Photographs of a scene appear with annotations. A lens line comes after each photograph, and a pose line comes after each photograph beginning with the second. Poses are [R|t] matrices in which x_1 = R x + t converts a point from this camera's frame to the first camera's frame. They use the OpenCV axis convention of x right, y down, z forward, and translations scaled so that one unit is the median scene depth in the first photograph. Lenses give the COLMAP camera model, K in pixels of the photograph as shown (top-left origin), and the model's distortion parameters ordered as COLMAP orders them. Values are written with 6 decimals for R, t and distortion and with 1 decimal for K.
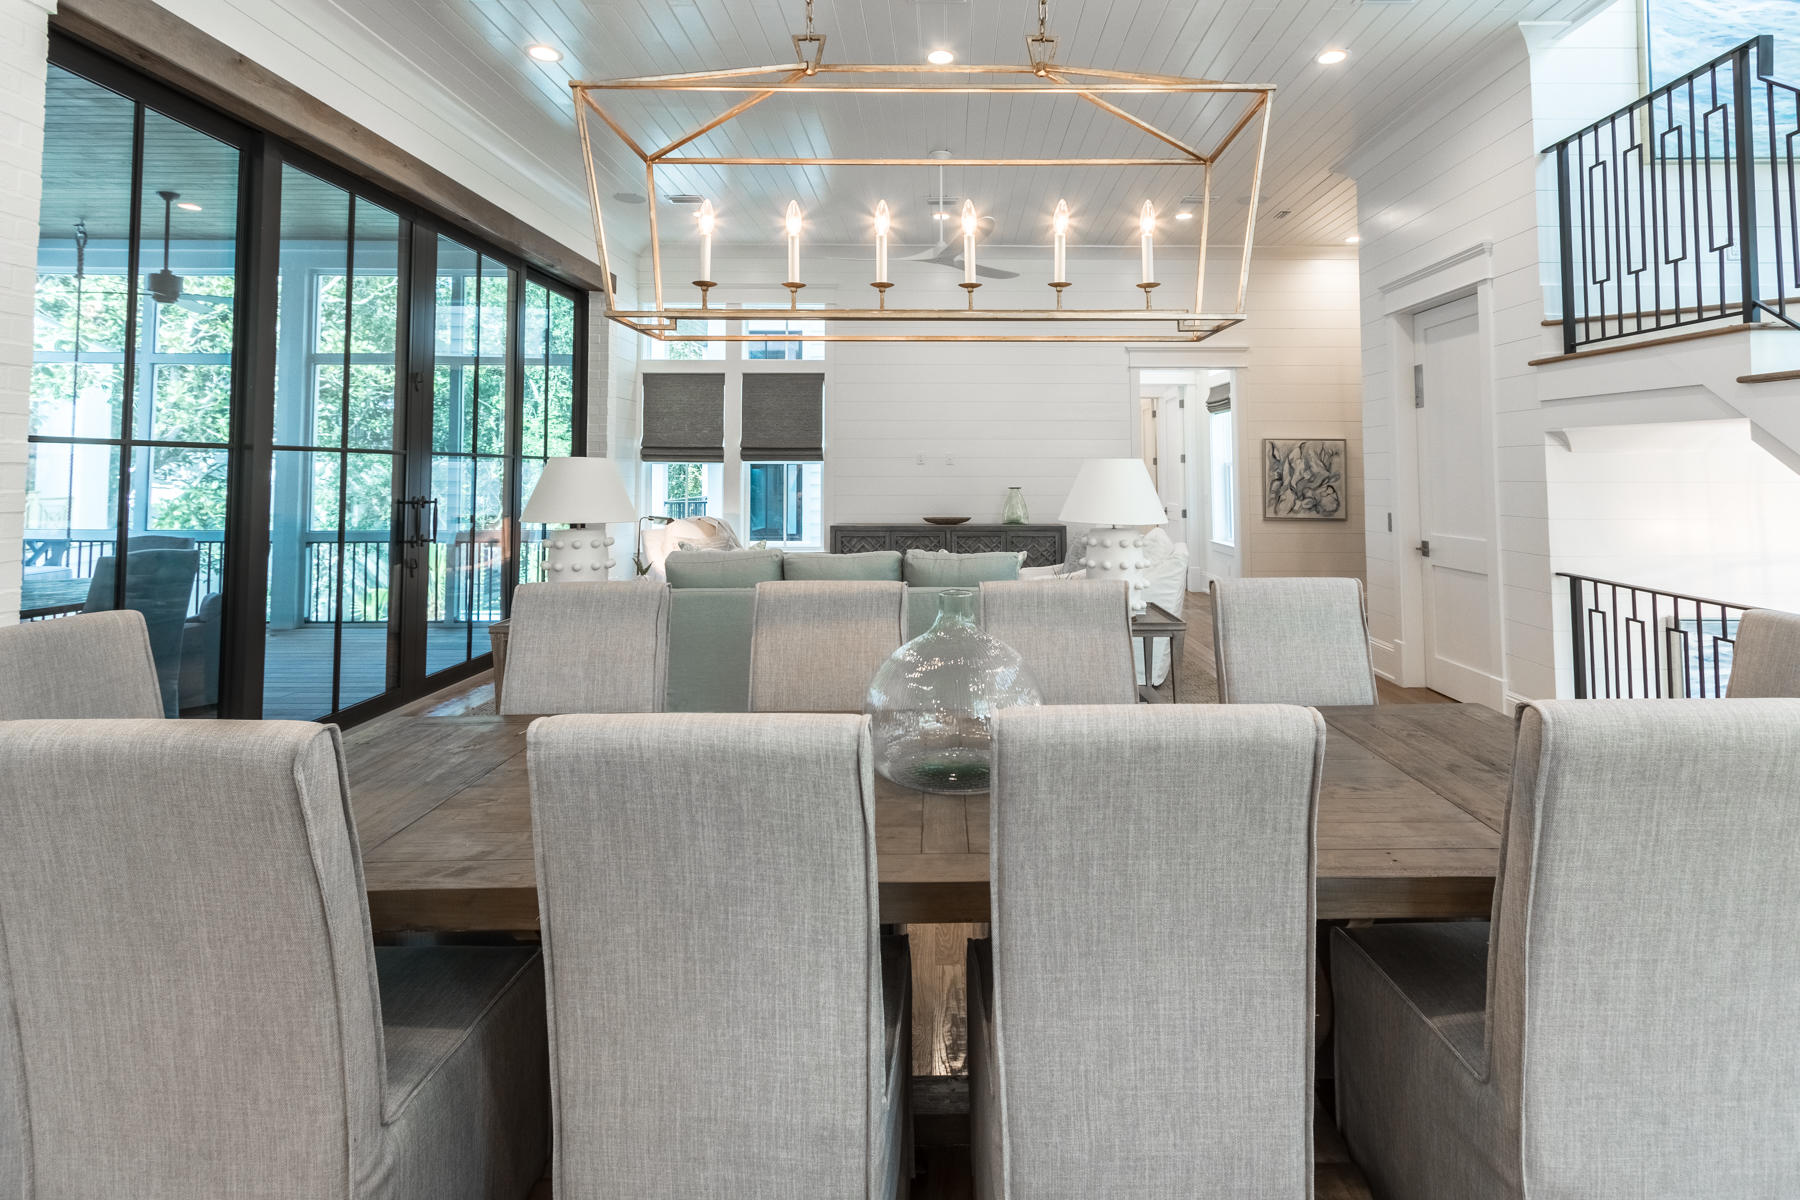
lens RADIAL K [[834.5, 0, 959.8], [0, 834.5, 435.3], [0, 0, 1]] dist [0.001455, -0.002290]
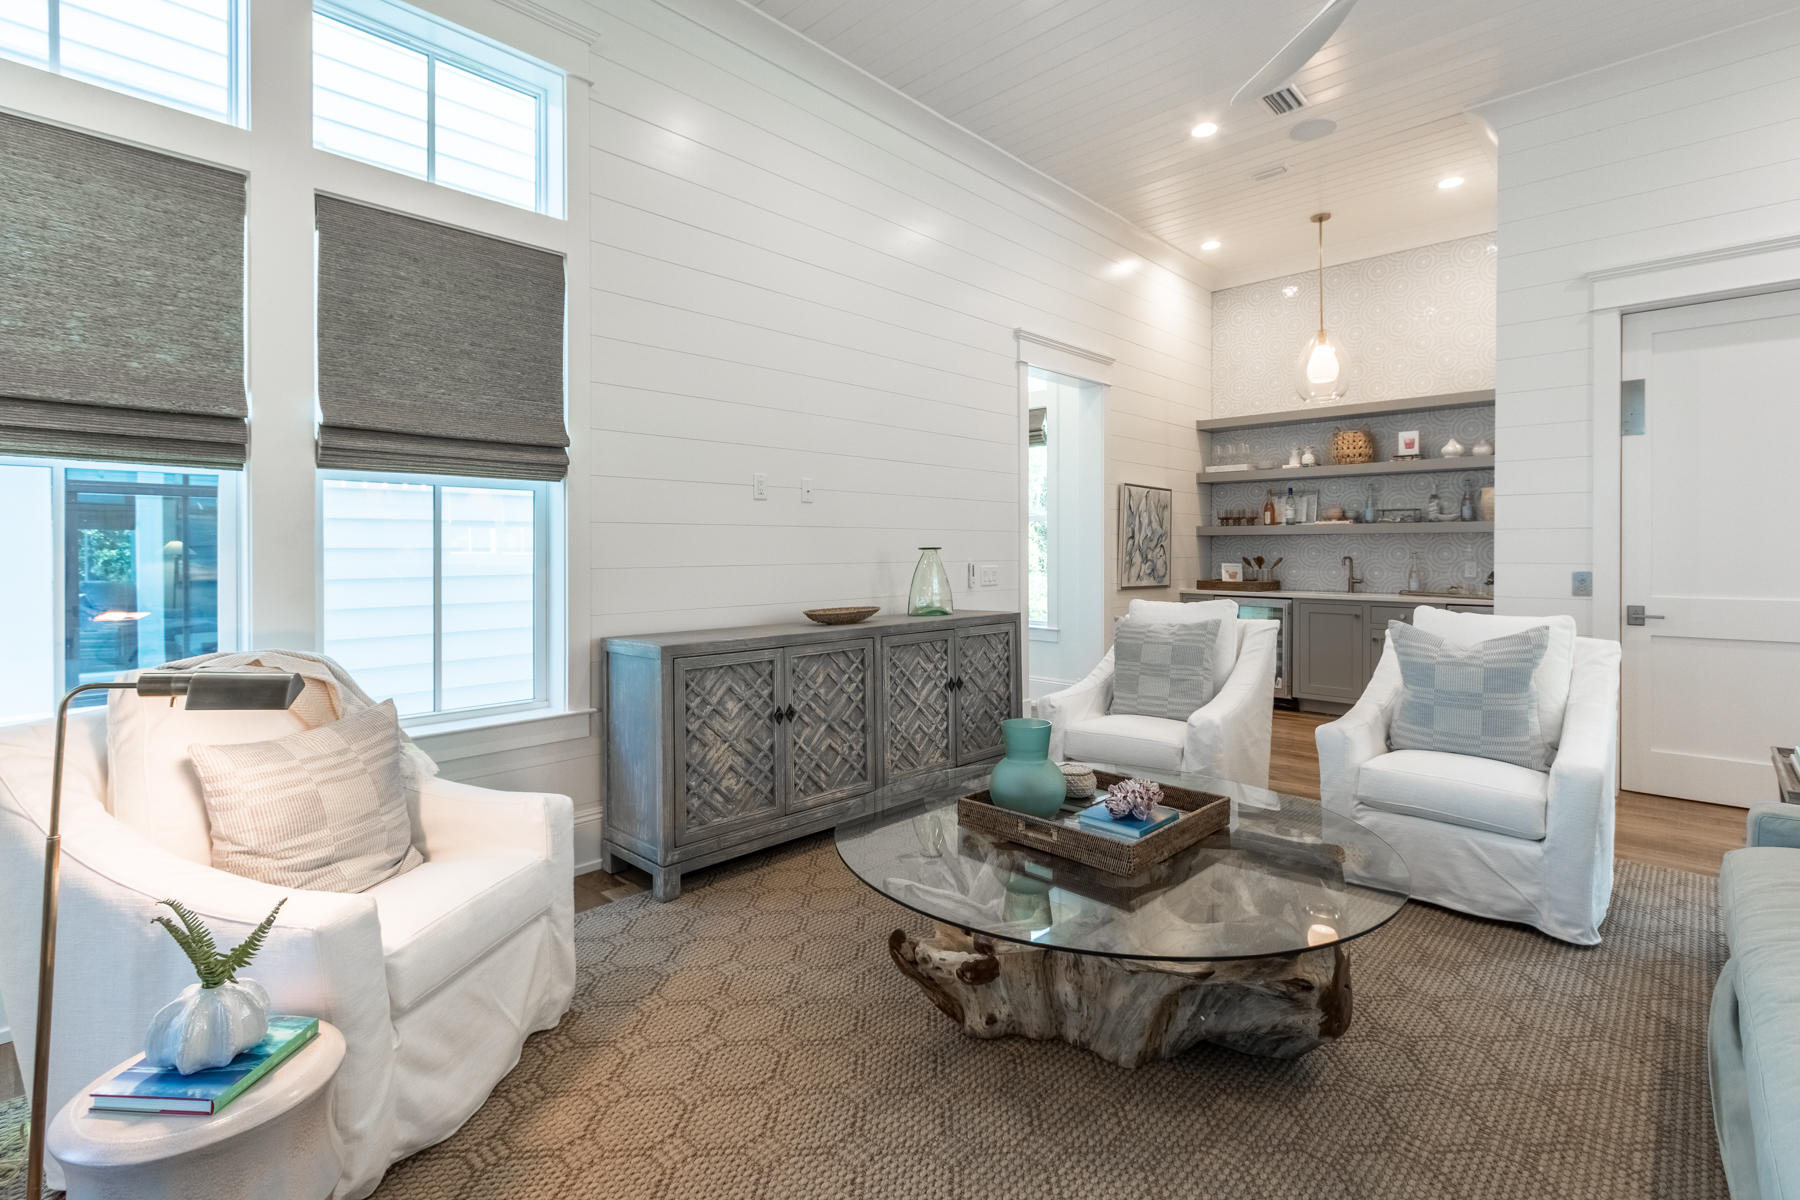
lens RADIAL K [[834.5, 0, 890.7], [0, 834.5, 553.7], [0, 0, 1]] dist [0.001455, -0.002290]
pose [[0.714122, -0.007399, 0.699982, -0.328591], [-0.031008, 0.998628, 0.042189, 0.043632], [-0.699334, -0.051833, 0.712913, 0.618130]]
